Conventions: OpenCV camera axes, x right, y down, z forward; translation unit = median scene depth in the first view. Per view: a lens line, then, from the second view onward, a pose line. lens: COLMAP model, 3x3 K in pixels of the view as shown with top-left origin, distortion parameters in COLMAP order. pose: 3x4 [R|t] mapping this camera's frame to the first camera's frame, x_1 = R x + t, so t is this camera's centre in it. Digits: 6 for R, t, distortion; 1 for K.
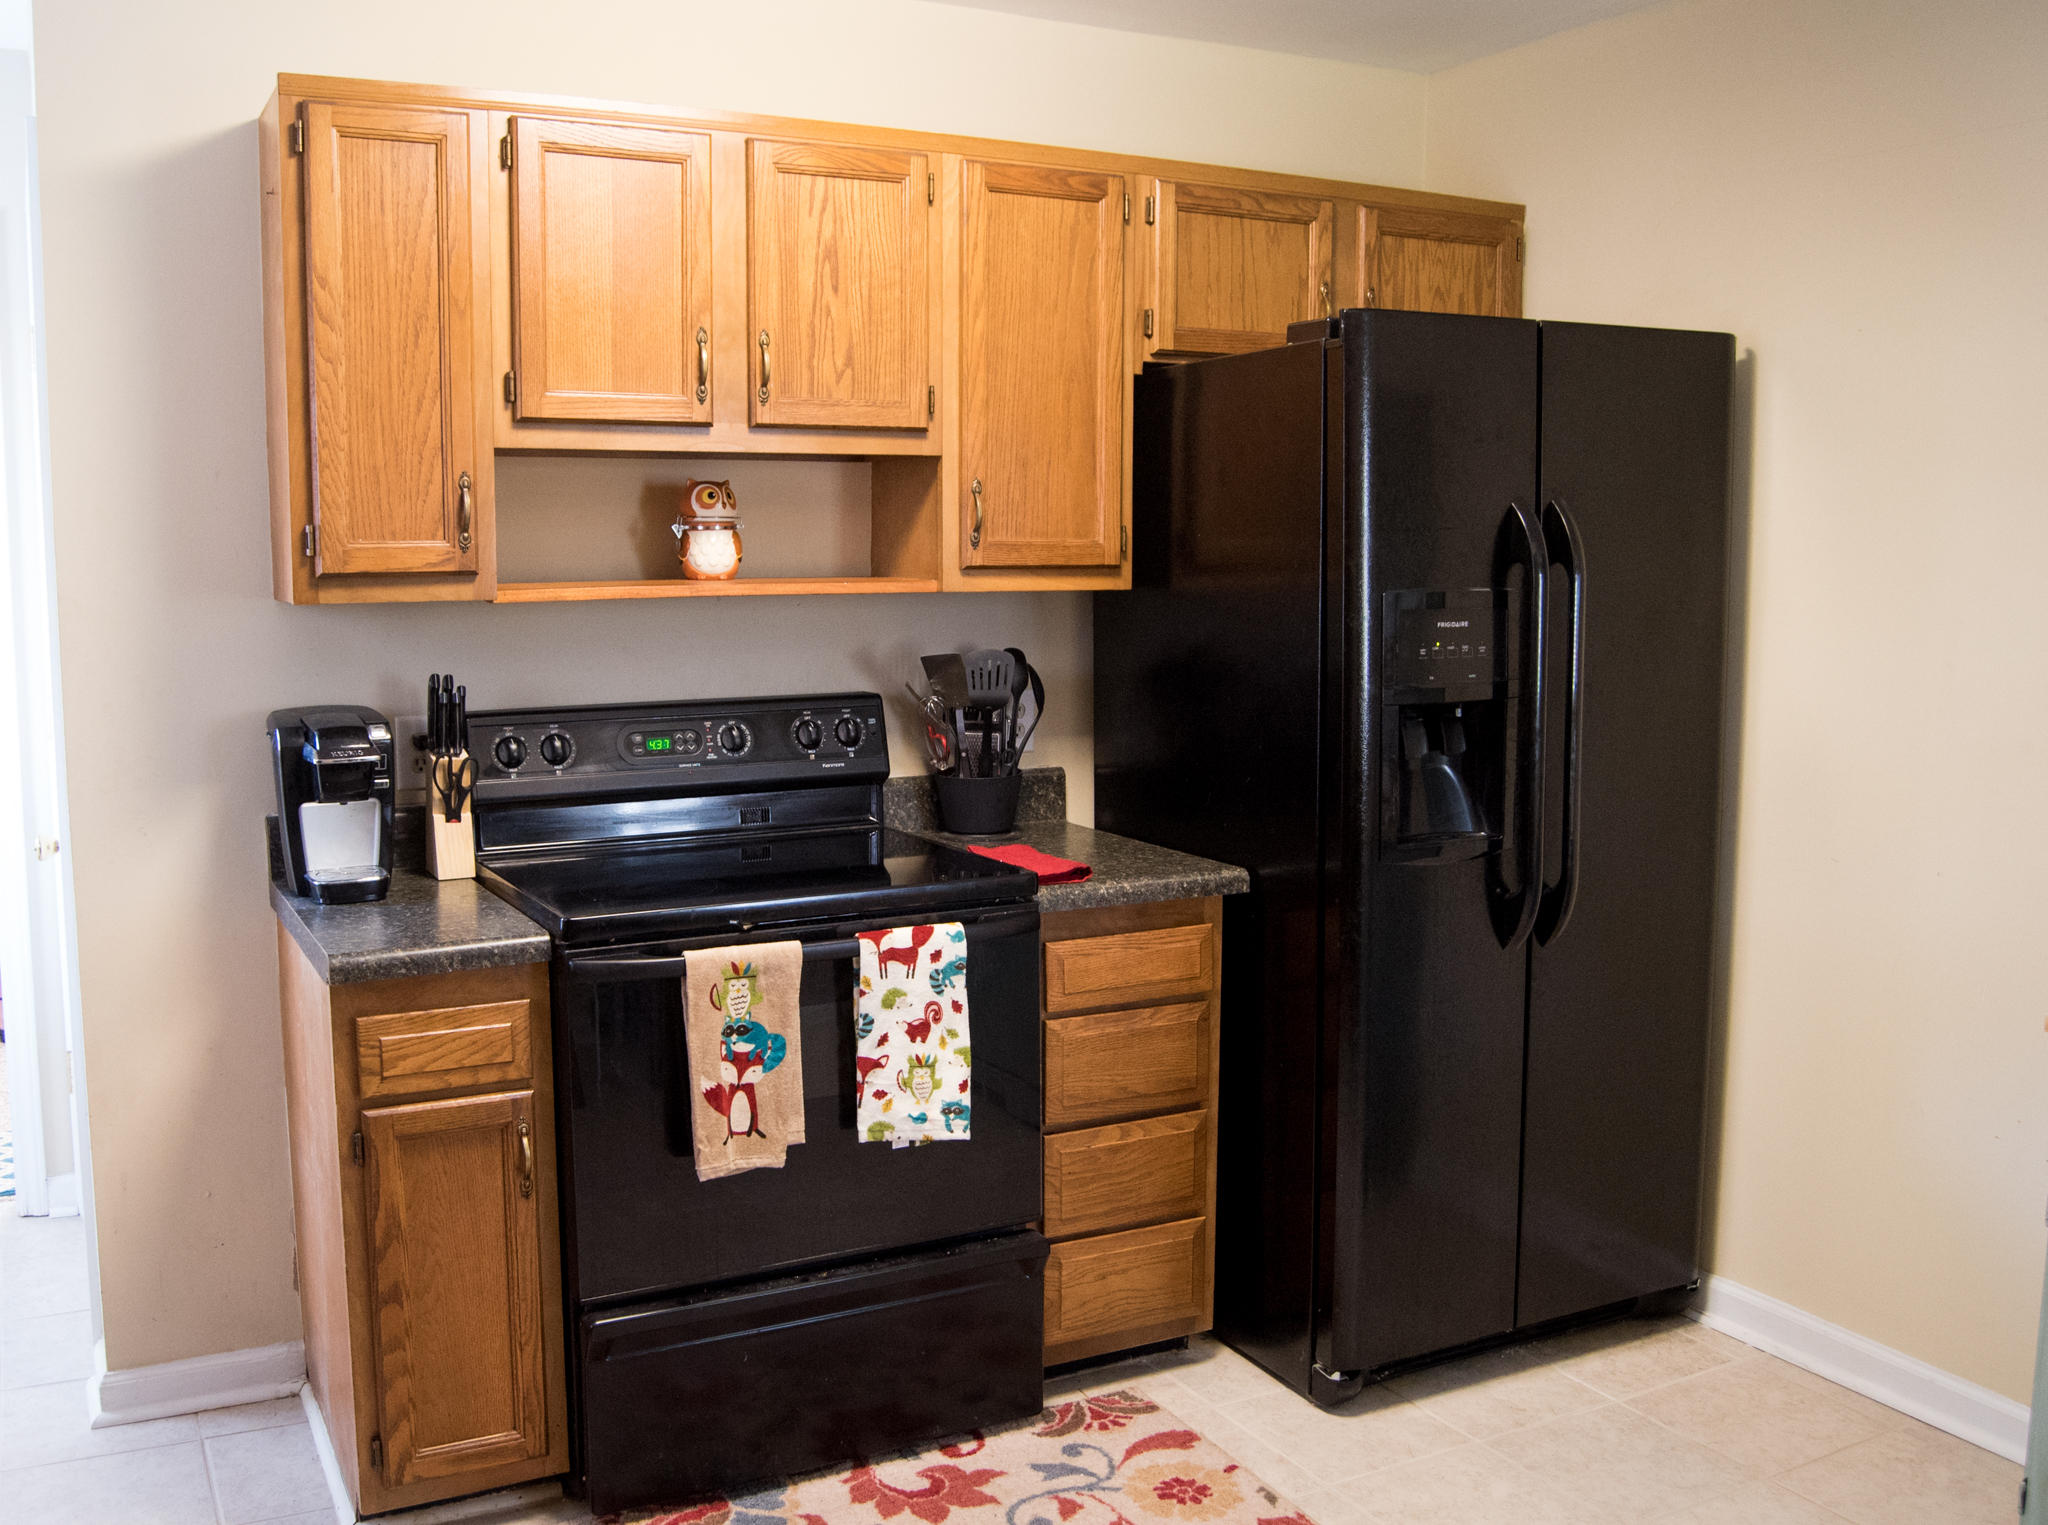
lens RADIAL K [[1813.4, 0, 1017.3], [0, 1813.4, 763.2], [0, 0, 1]] dist [-0.078749, -0.003265]
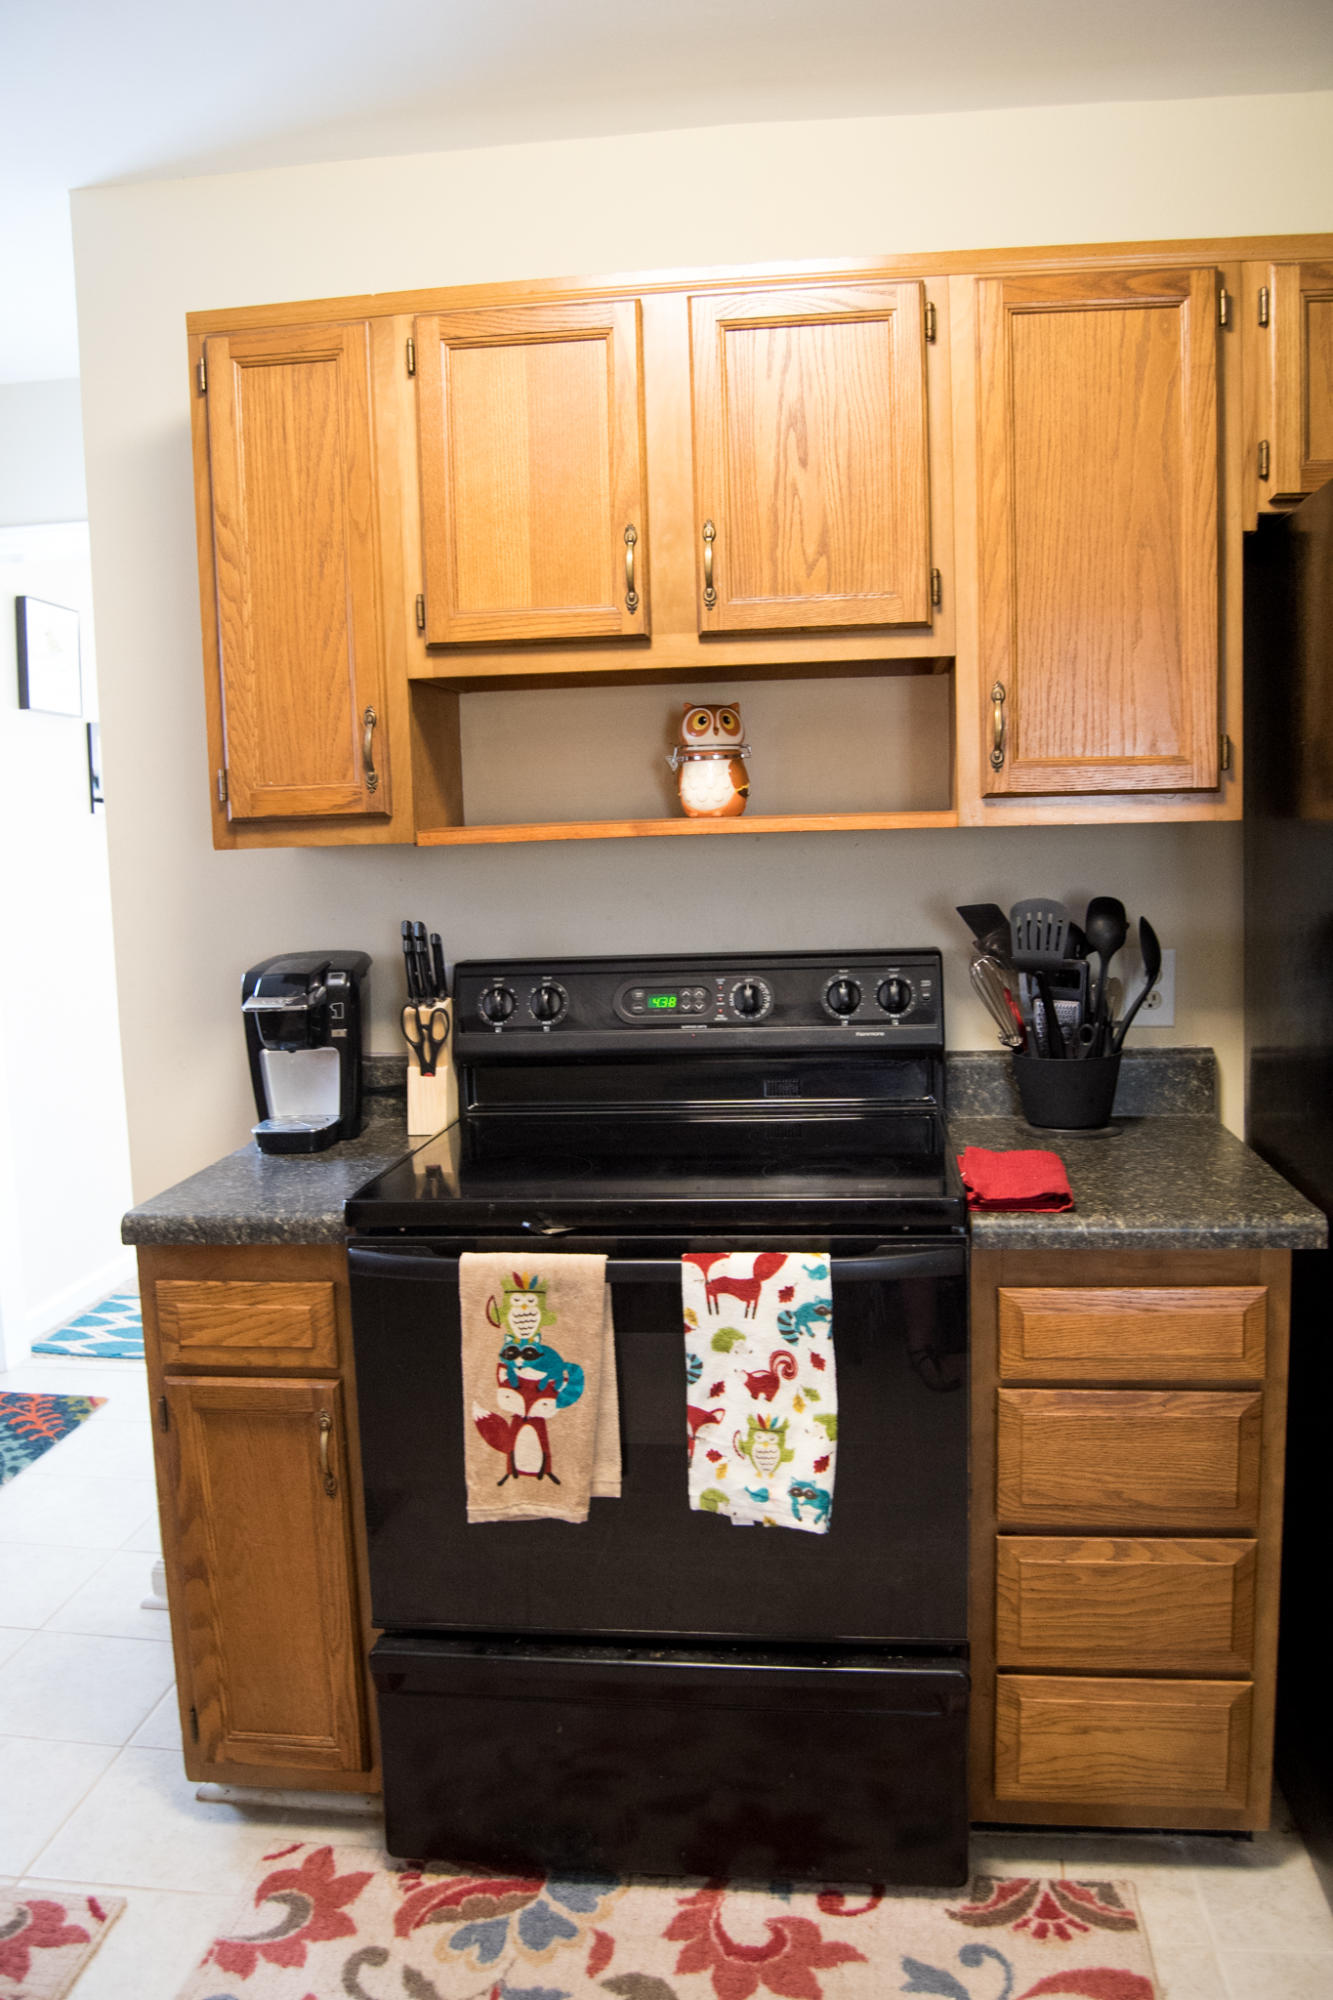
lens RADIAL K [[1586.6, 0, 667.0], [0, 1586.6, 1002.2], [0, 0, 1]] dist [-0.089653, 0.032476]
pose [[0.825573, 0.041941, -0.562735, 0.268466], [-0.037892, 0.999104, 0.018872, -0.027398], [0.563022, 0.005743, 0.826422, 0.379599]]
